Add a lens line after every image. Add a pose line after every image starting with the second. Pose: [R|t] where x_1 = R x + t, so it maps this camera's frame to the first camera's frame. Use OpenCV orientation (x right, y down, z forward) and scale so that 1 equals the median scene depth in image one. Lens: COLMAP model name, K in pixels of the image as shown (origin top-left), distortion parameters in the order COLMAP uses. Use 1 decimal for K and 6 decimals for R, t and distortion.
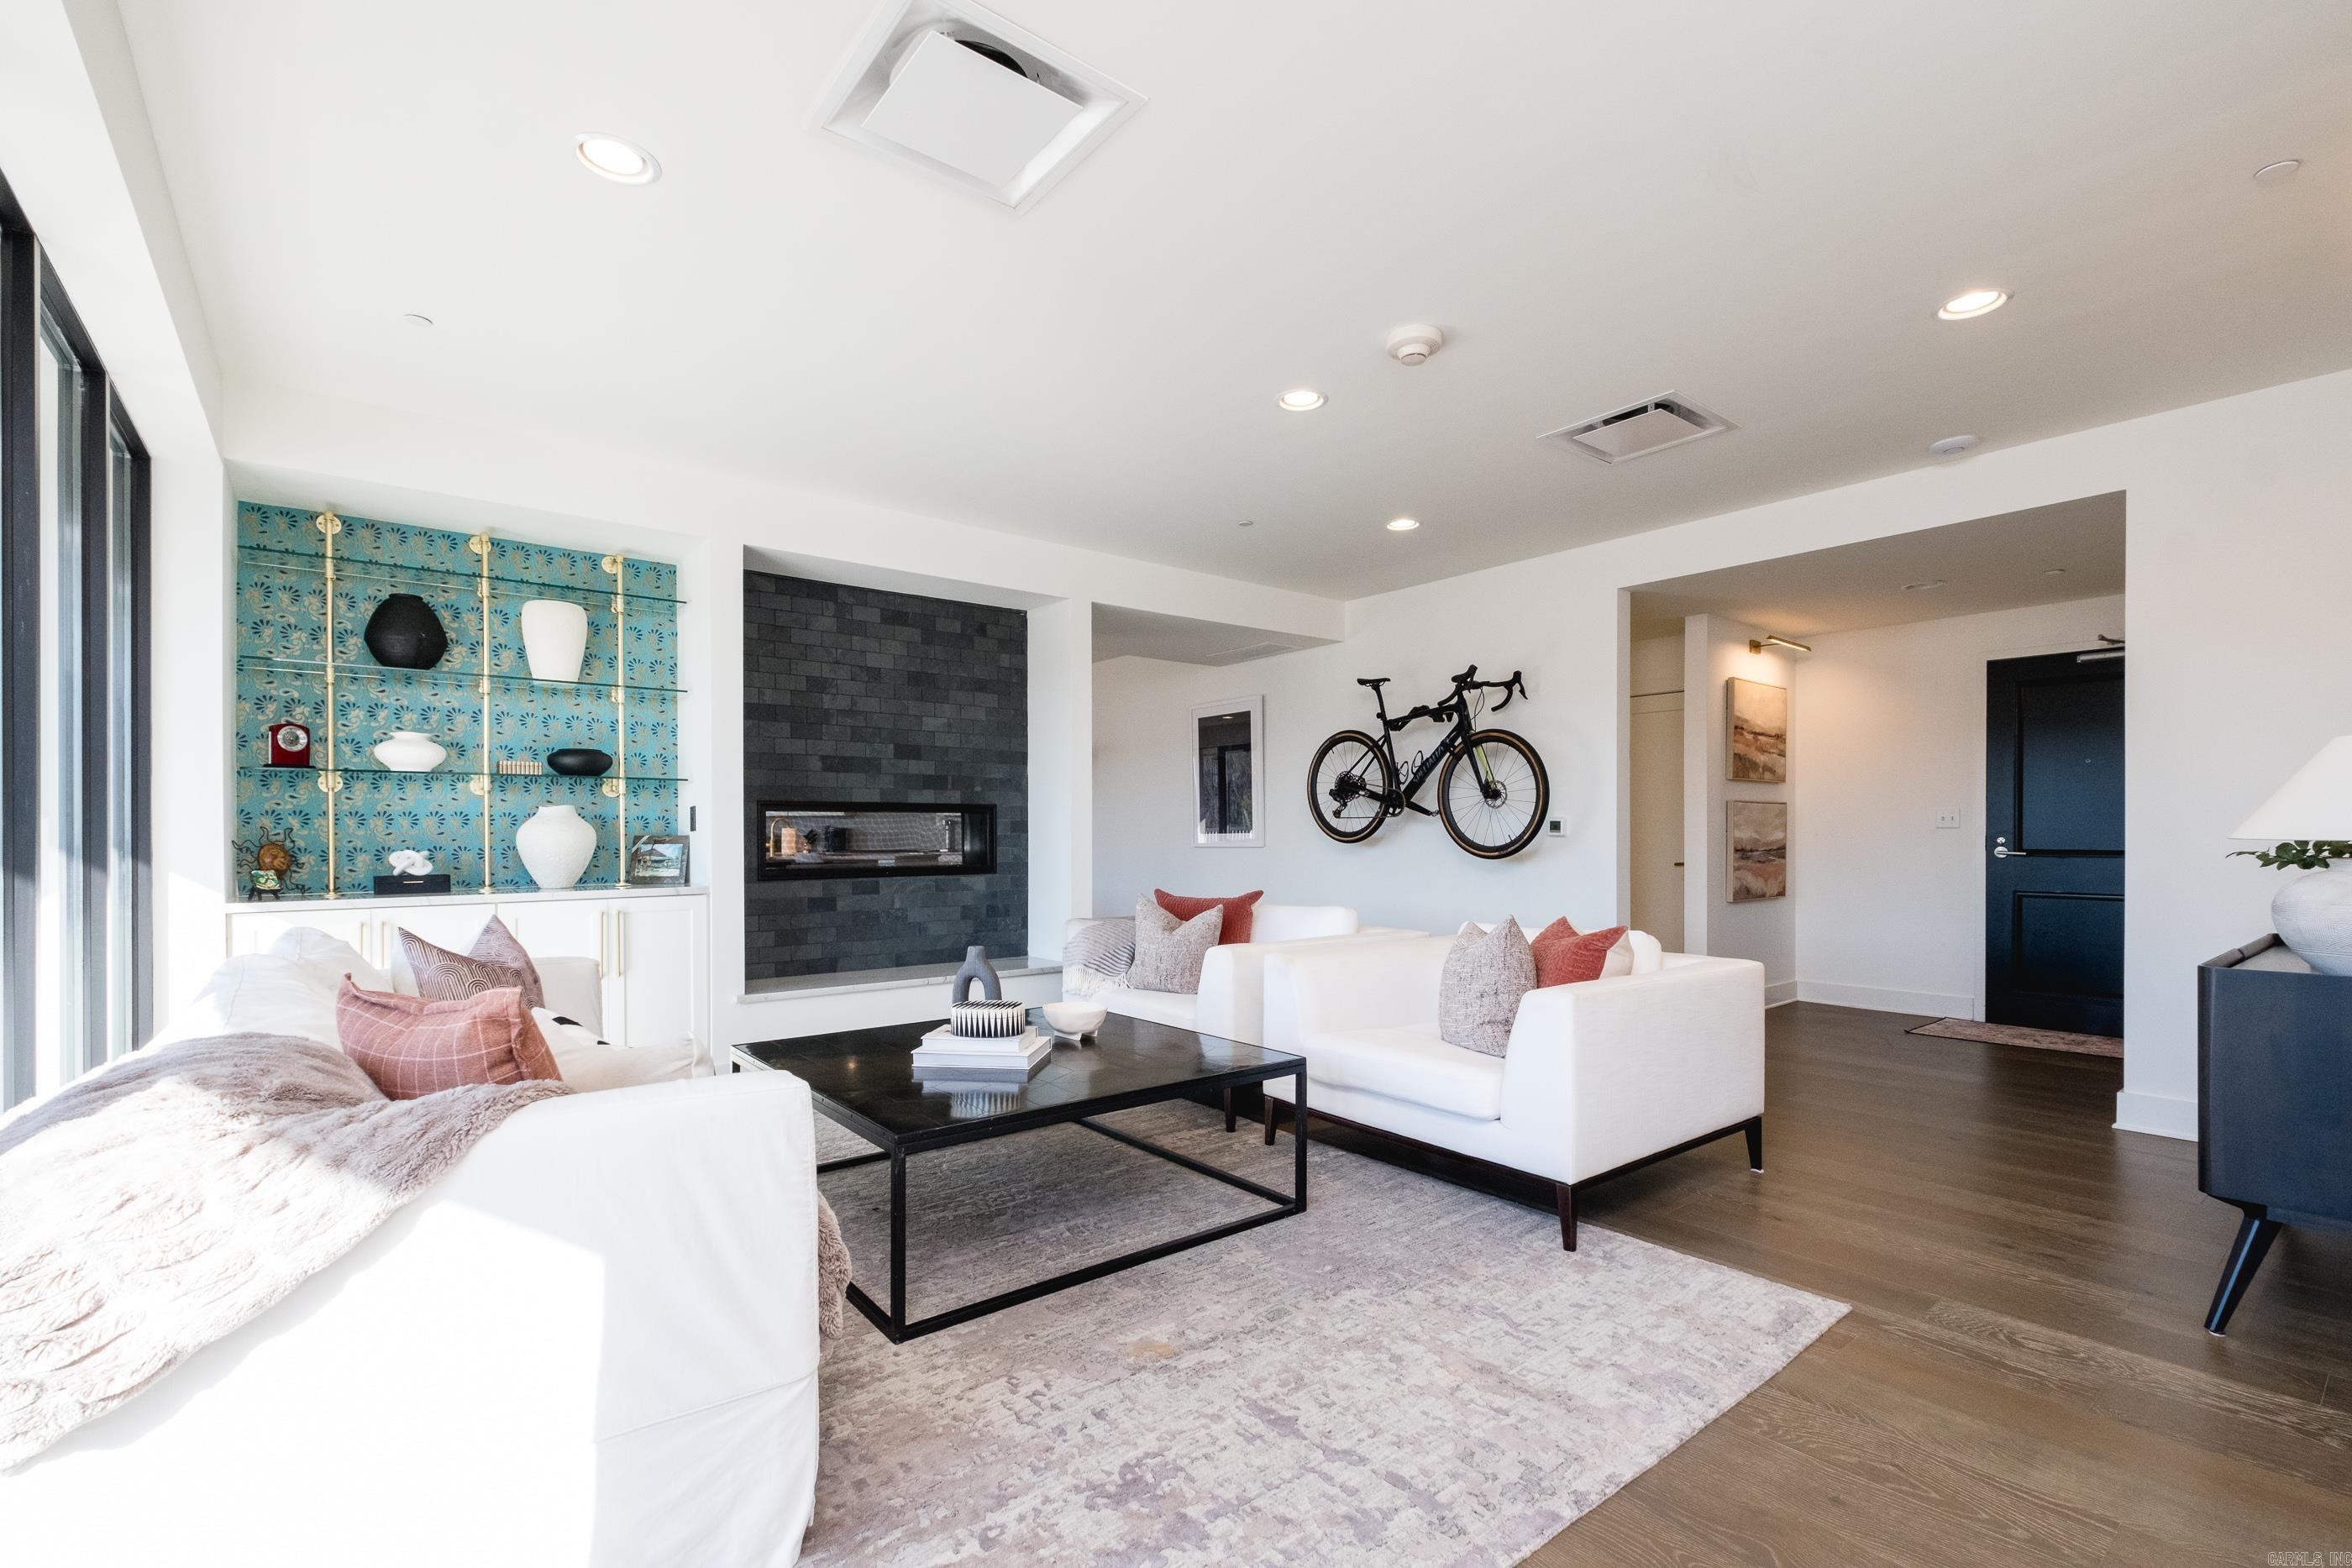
lens RADIAL K [[1036.0, 0, 1182.5], [0, 1036.0, 834.2], [0, 0, 1]] dist [0.000821, -0.000225]
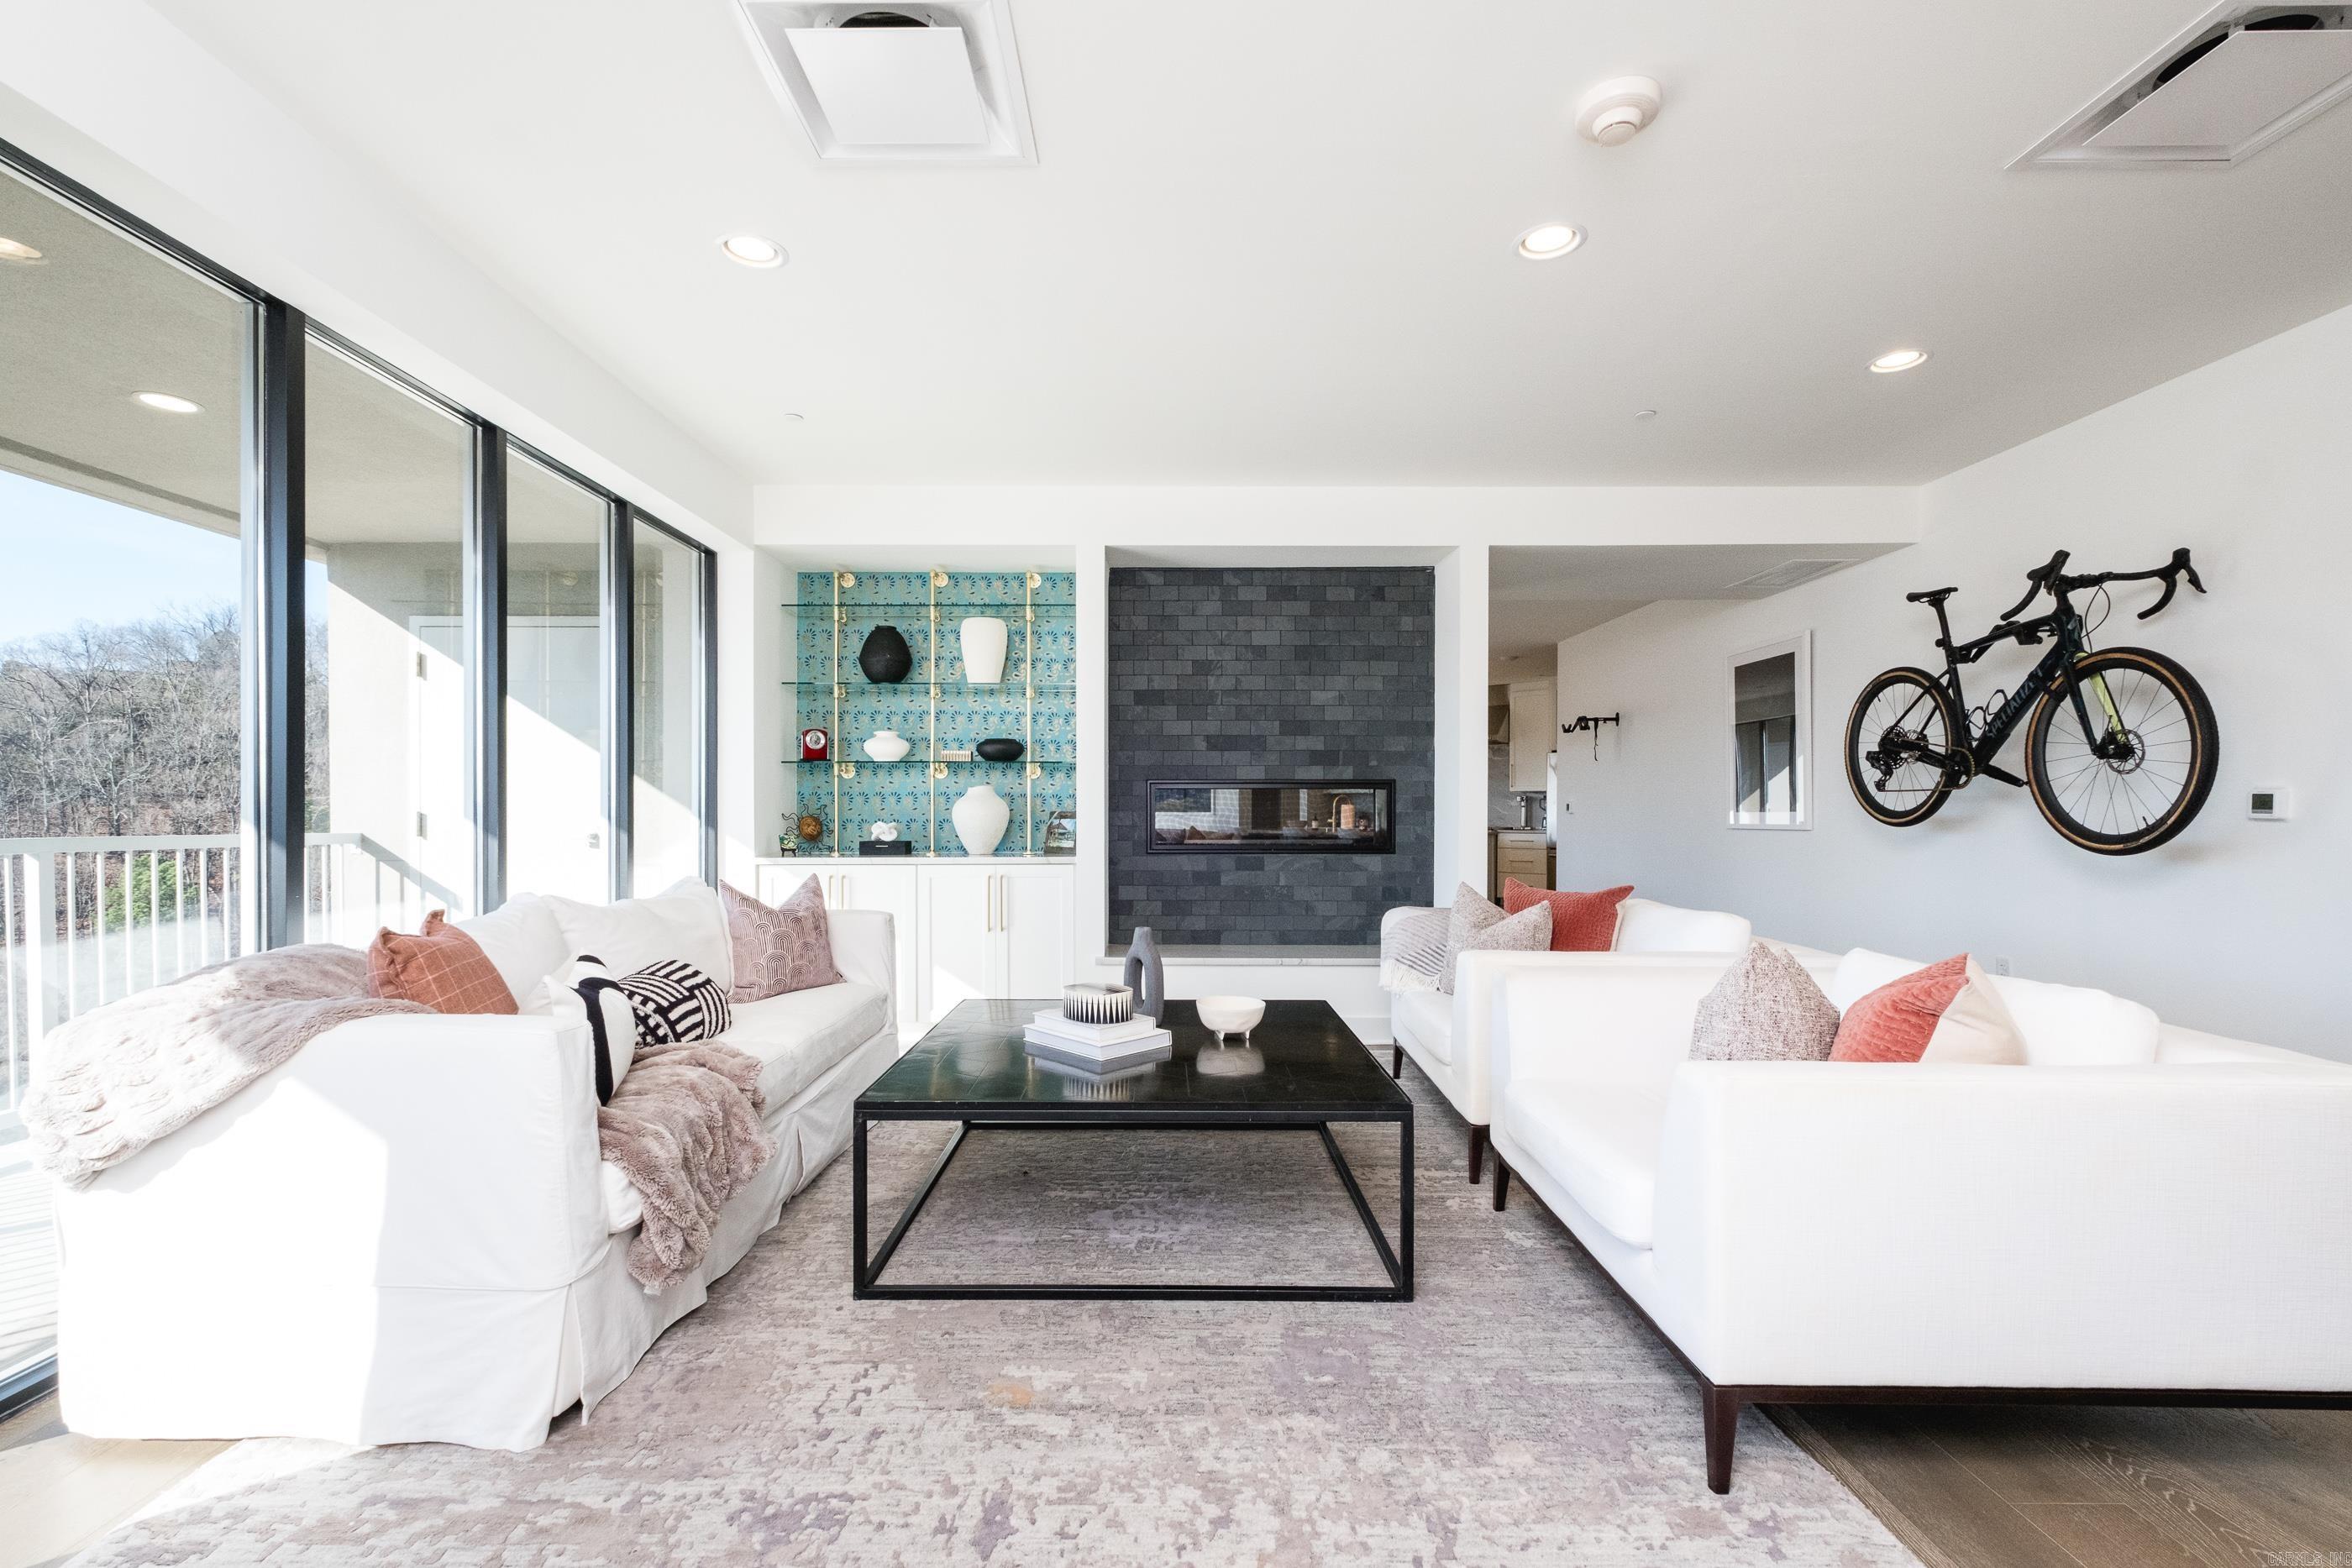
lens RADIAL K [[1026.6, 0, 1167.4], [0, 1026.6, 816.4], [0, 0, 1]] dist [-0.001003, -0.000582]
pose [[0.778243, 0.007685, -0.627917, 0.237365], [-0.003832, 0.999965, 0.007489, -0.001764], [0.627952, -0.003422, 0.778245, 0.151688]]
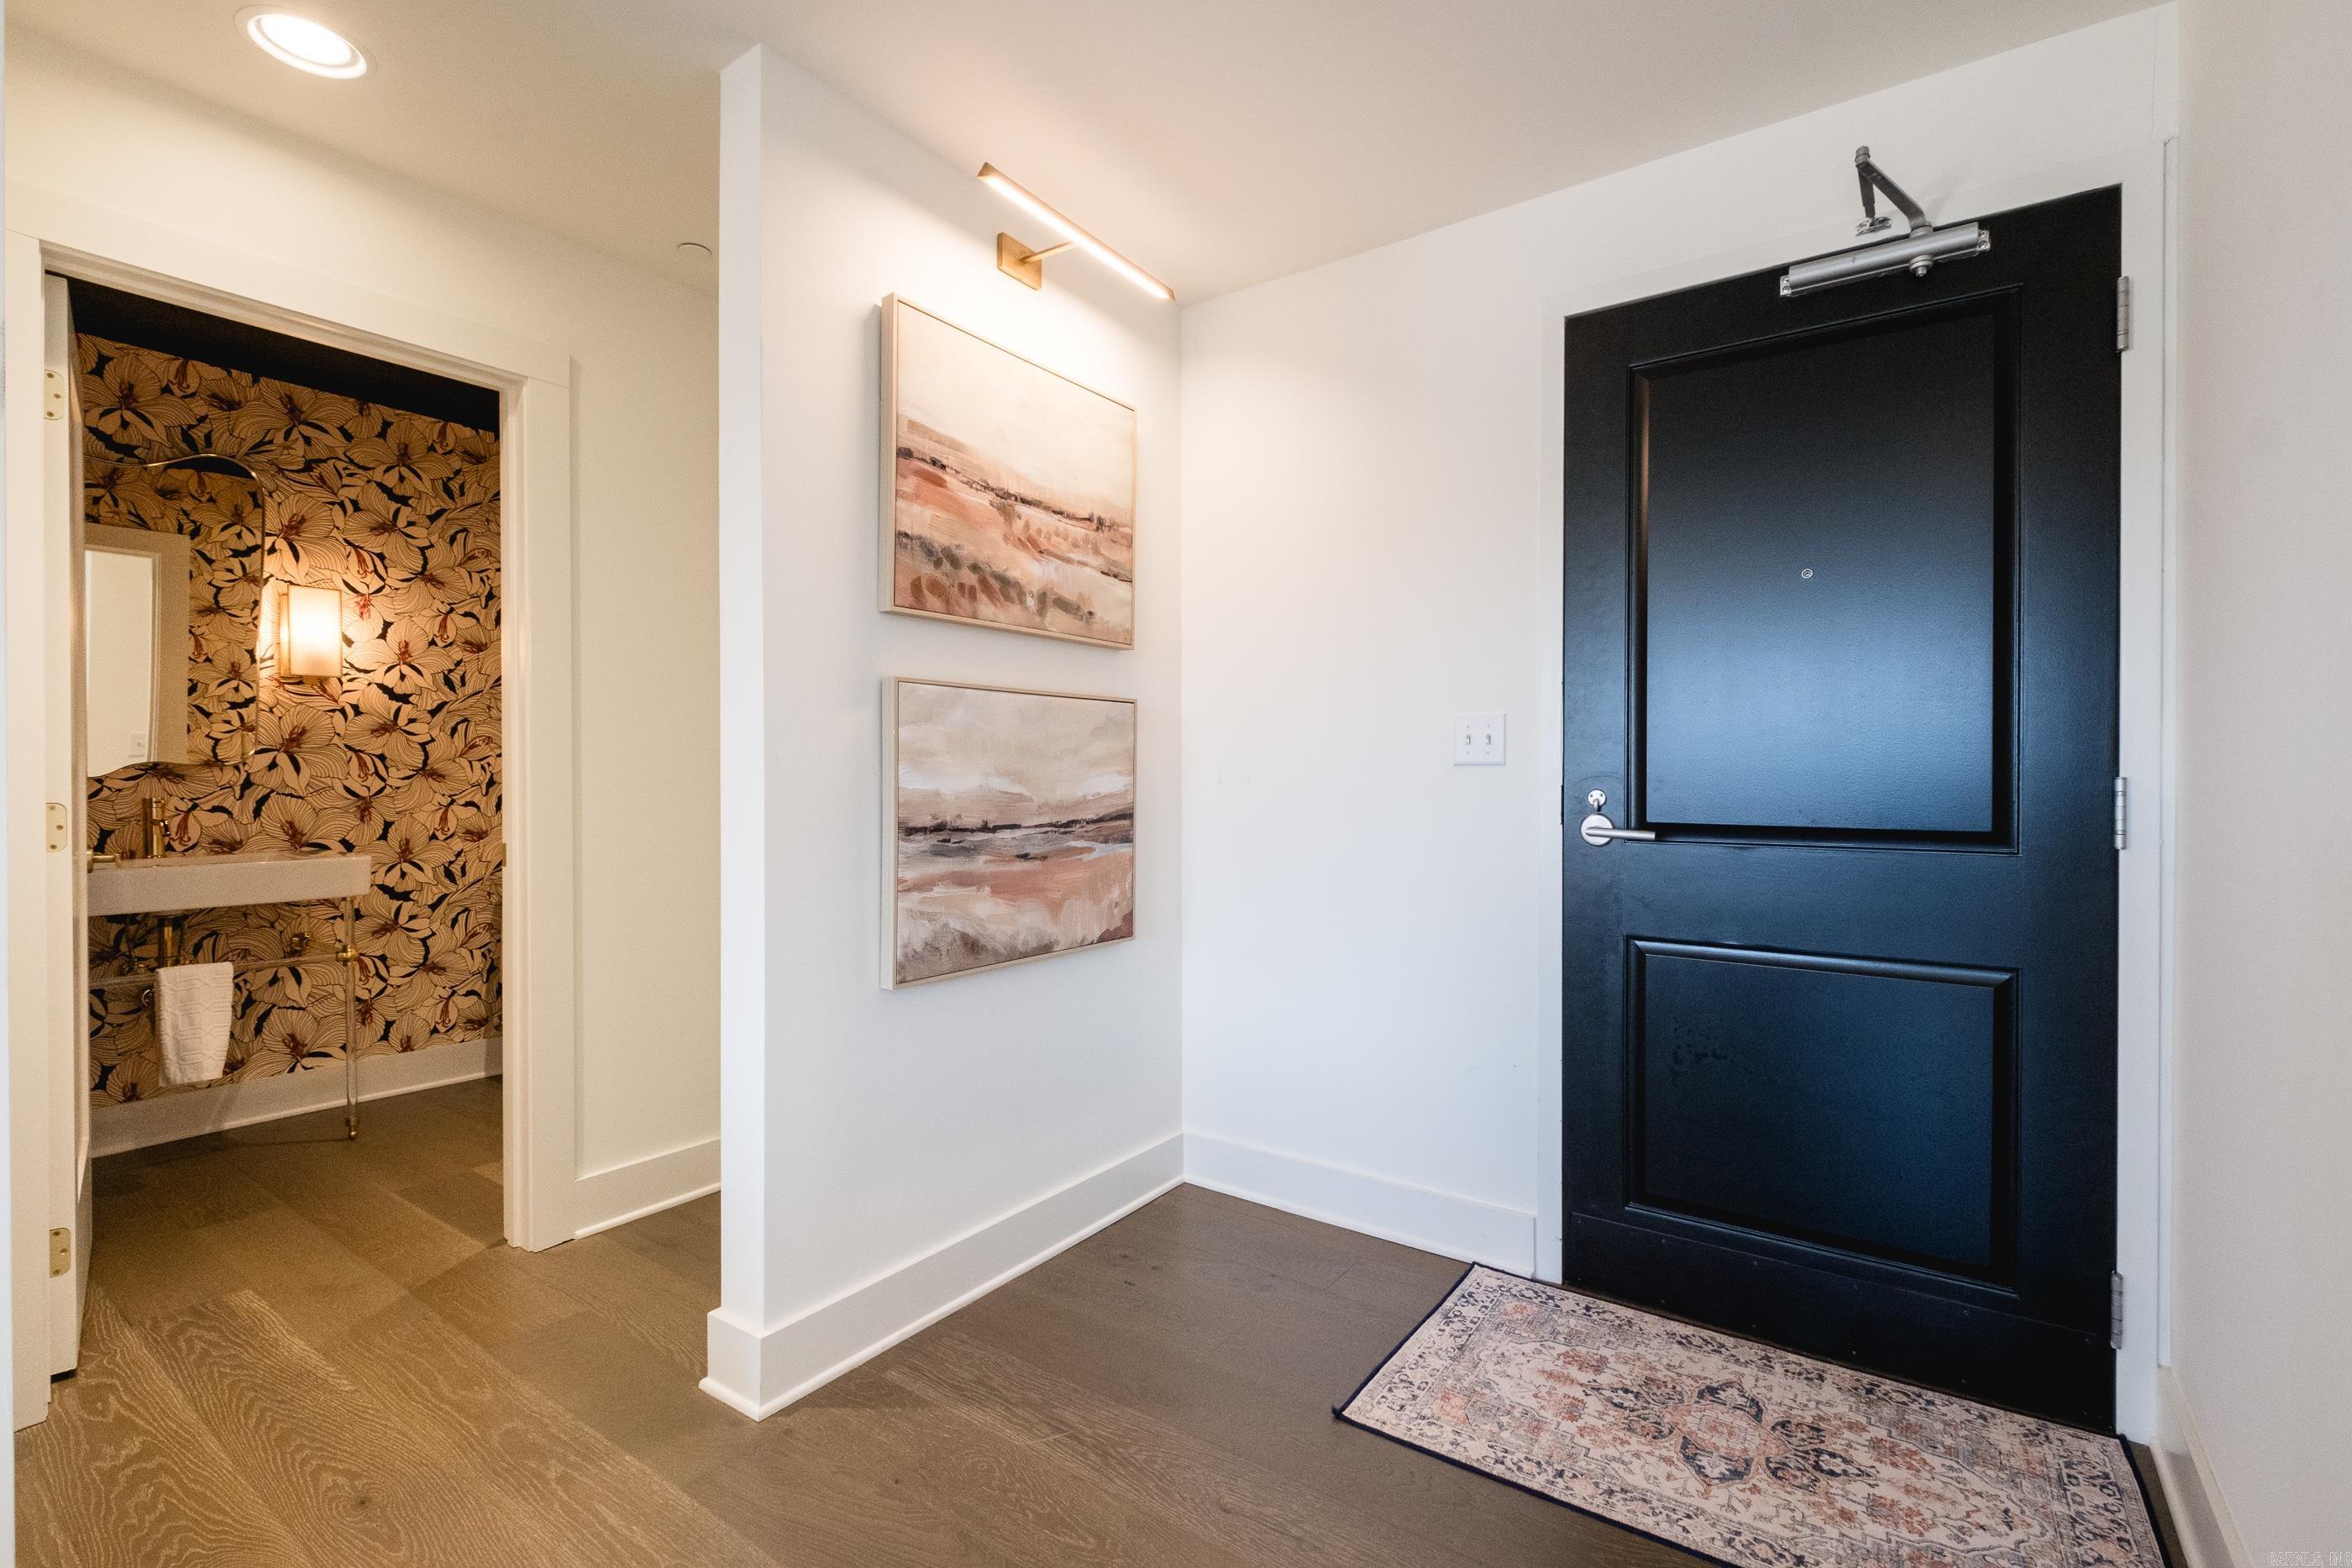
lens RADIAL K [[1043.2, 0, 1187.6], [0, 1043.2, 779.9], [0, 0, 1]] dist [0.001754, 0.000059]
pose [[0.961424, 0.000066, 0.275072, 0.575778], [-0.000403, 0.999999, 0.001168, -0.000951], [-0.275071, -0.001234, 0.961423, 0.717500]]
